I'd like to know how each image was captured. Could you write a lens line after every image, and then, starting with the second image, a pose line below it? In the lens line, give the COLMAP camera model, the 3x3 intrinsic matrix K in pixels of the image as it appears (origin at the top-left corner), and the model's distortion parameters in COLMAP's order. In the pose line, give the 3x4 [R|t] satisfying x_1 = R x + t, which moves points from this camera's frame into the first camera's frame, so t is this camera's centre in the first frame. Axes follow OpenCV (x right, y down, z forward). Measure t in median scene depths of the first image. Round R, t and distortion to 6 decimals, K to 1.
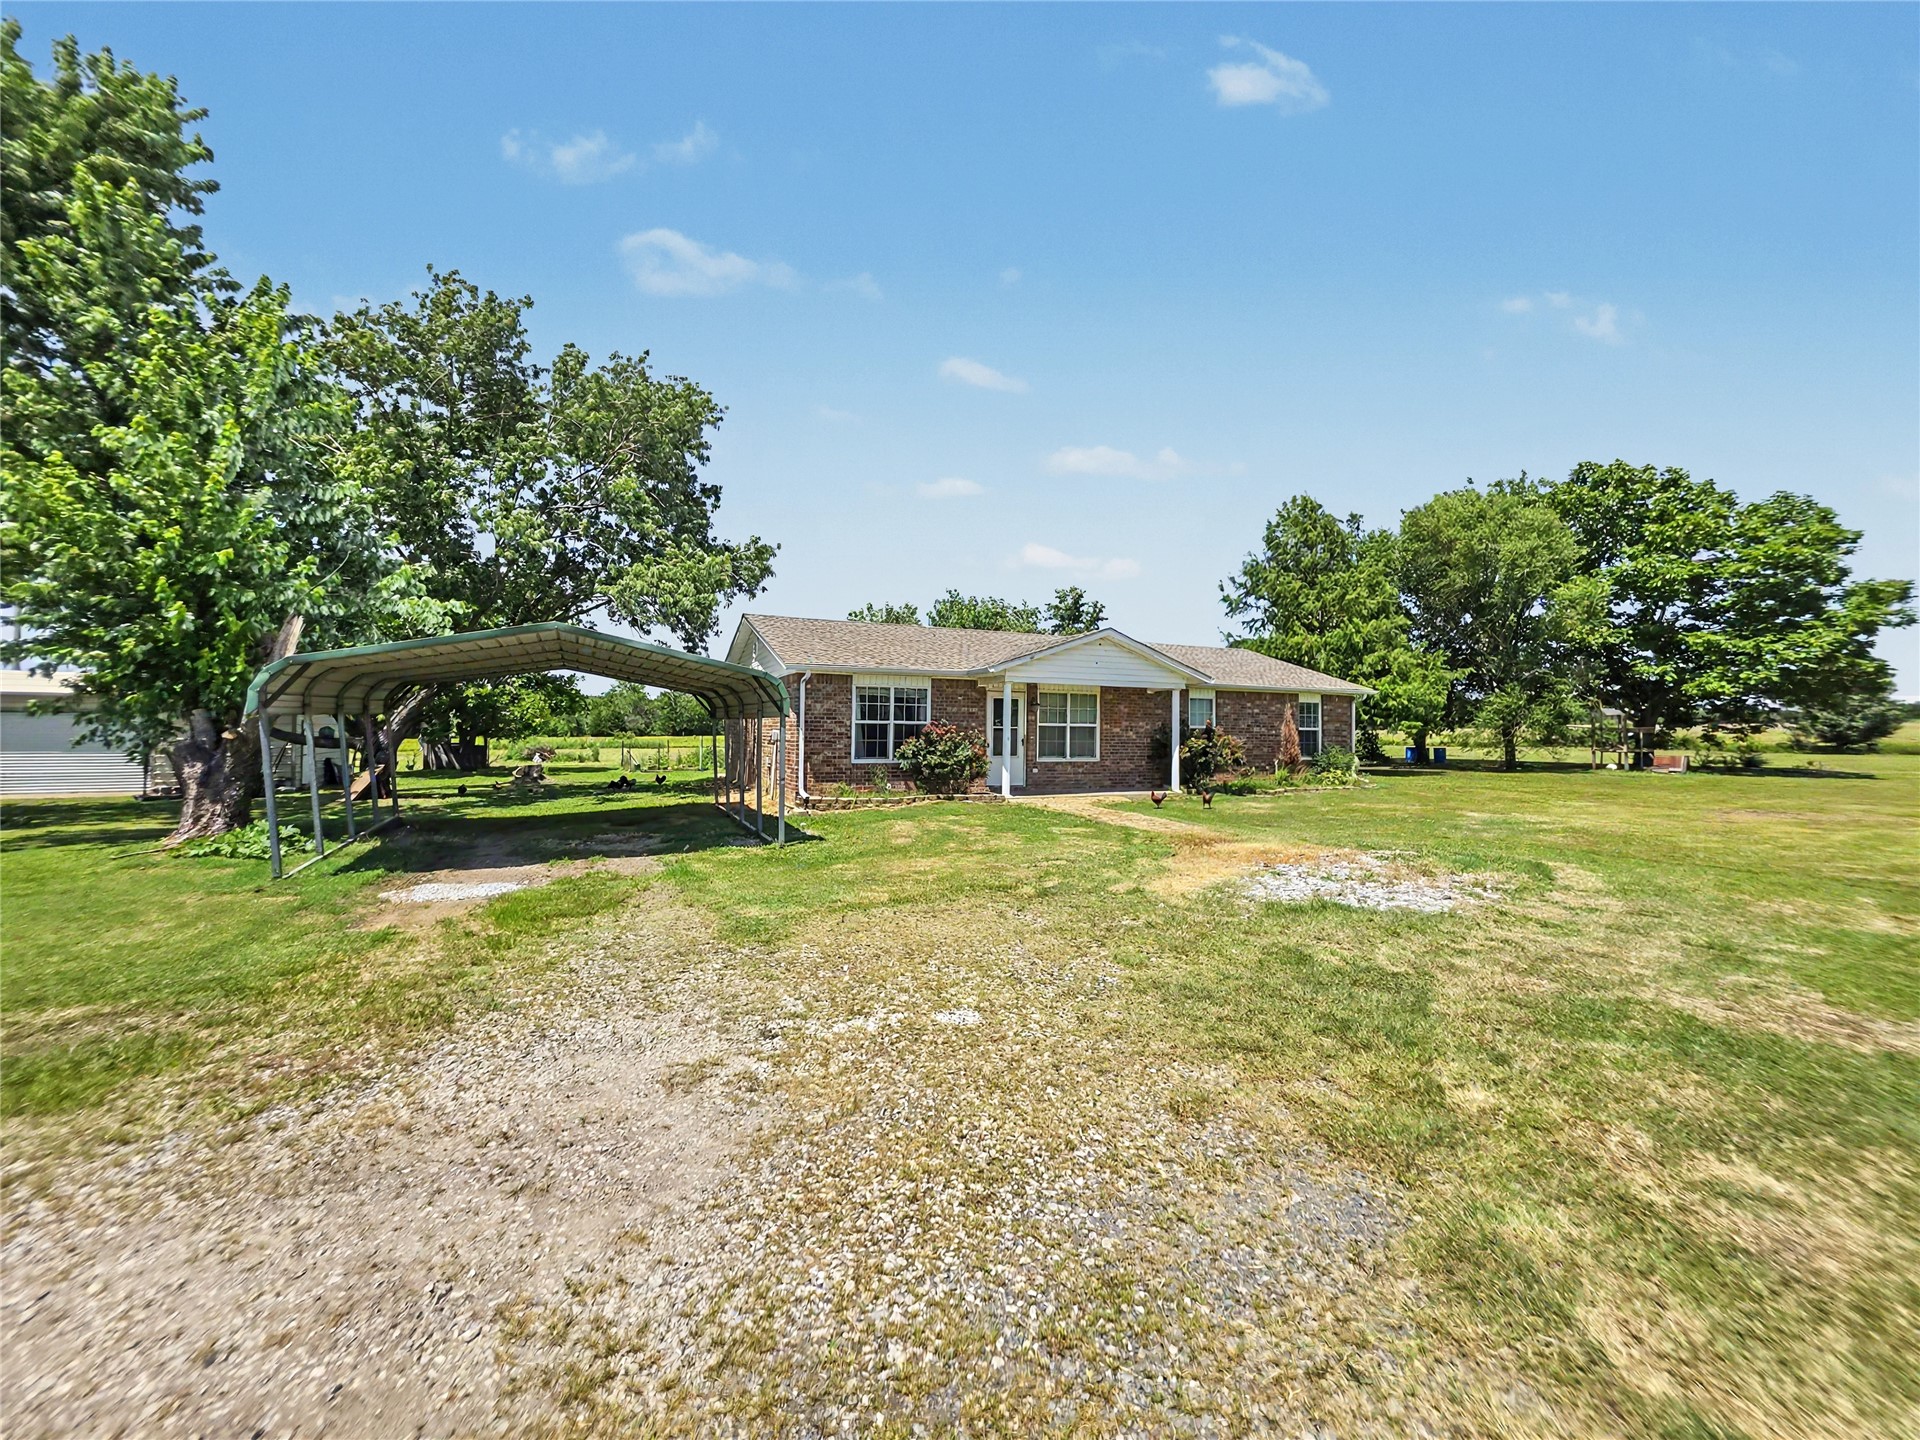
lens RADIAL K [[767.2, 0, 947.9], [0, 767.2, 705.1], [0, 0, 1]] dist [-0.002875, 0.000178]
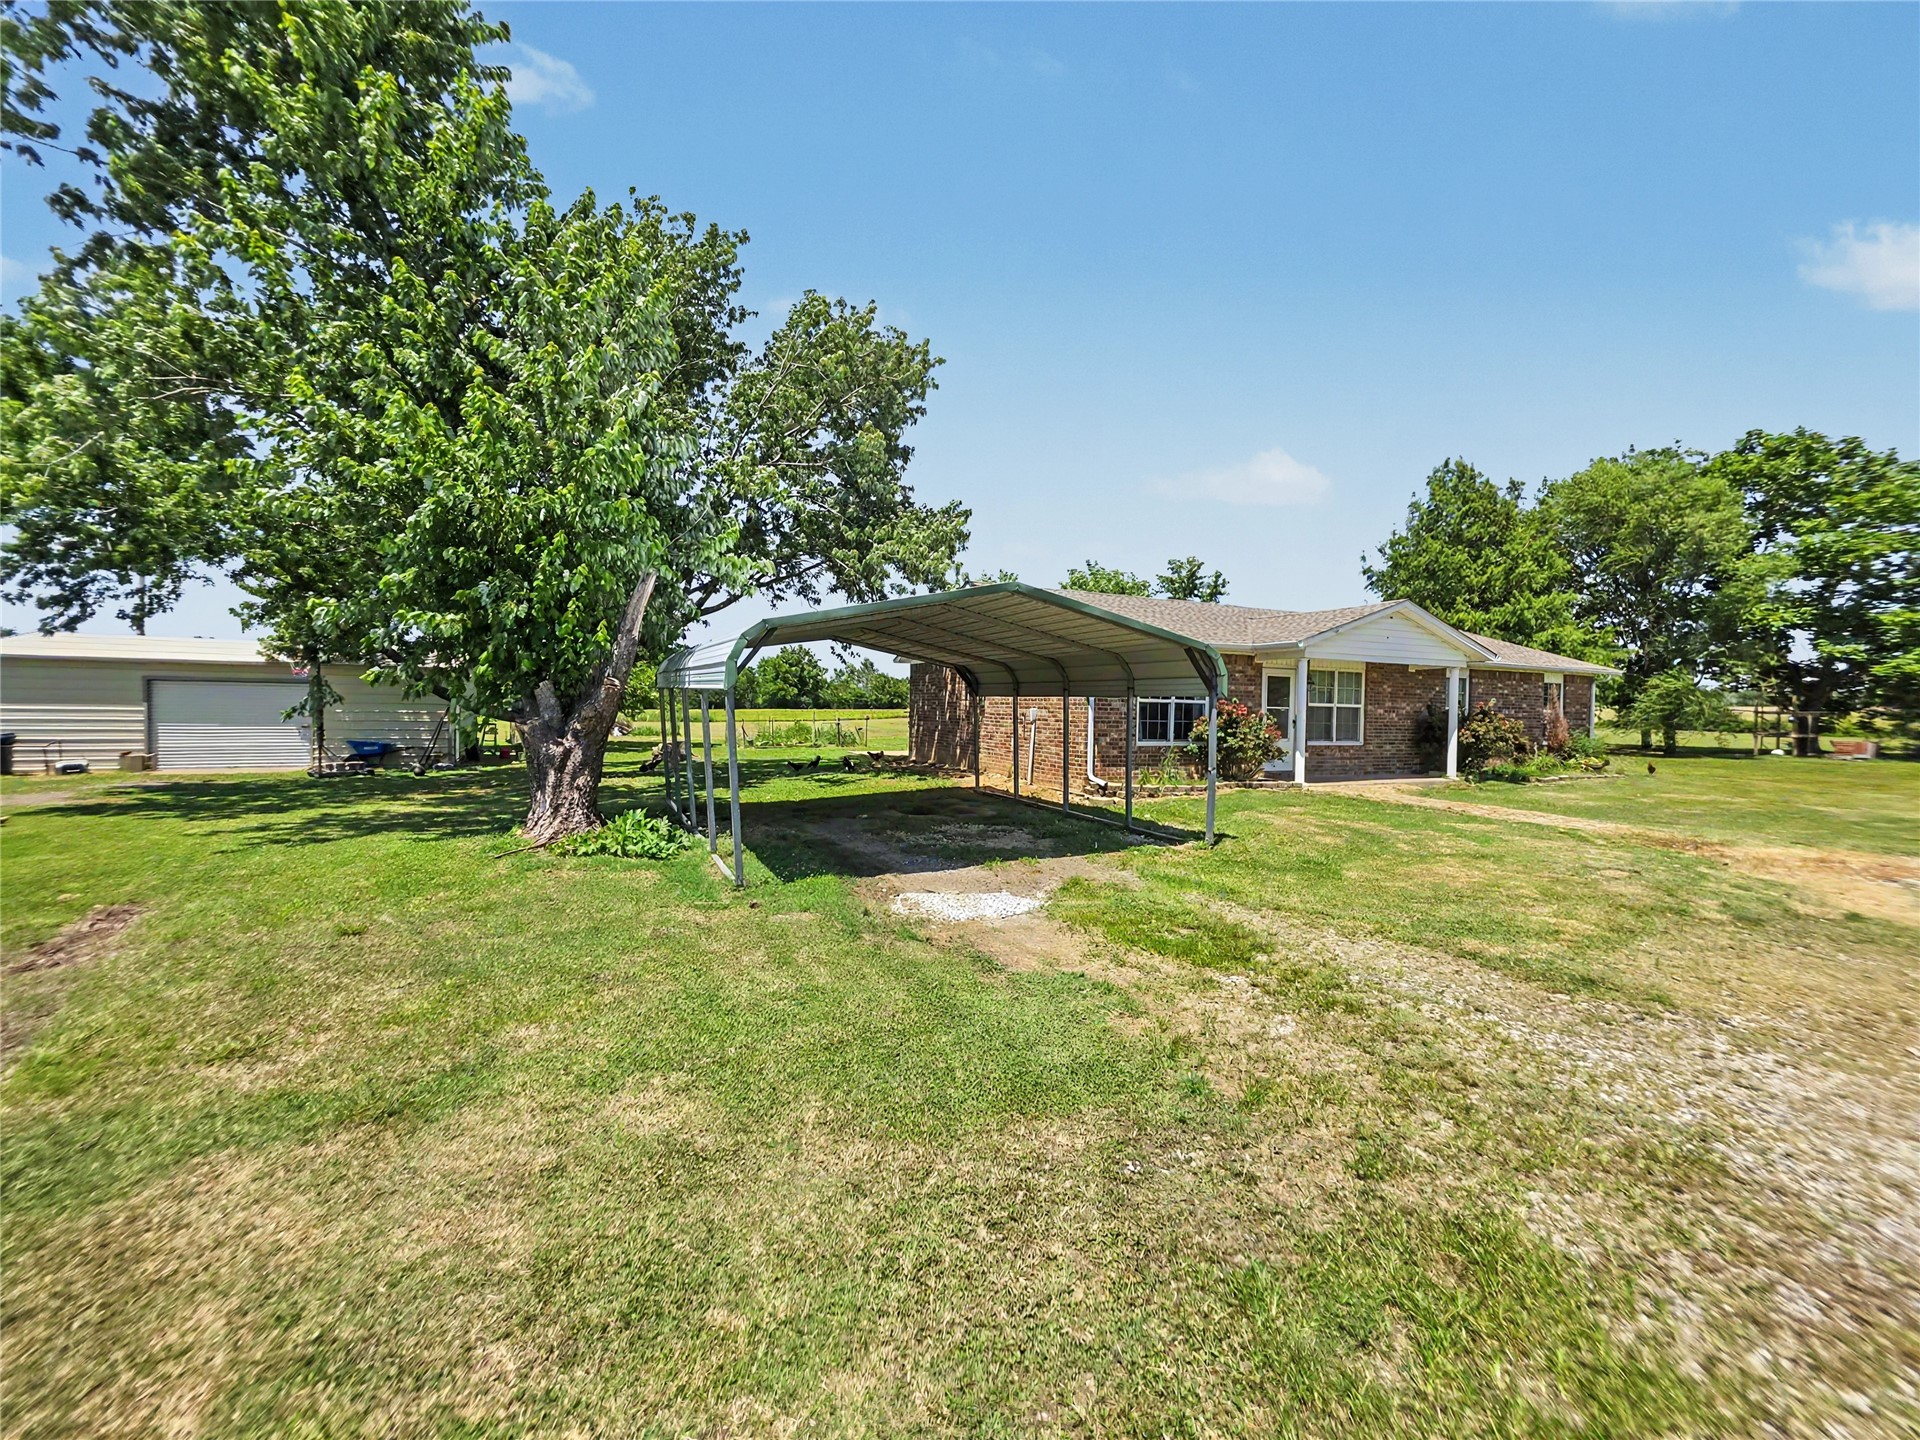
lens RADIAL K [[767.2, 0, 947.7], [0, 767.2, 699.7], [0, 0, 1]] dist [-0.002875, 0.000178]
pose [[0.999936, 0.008322, -0.007676, -0.293733], [-0.008125, 0.999645, 0.025389, -0.000544], [0.007885, -0.025325, 0.999648, 0.075871]]
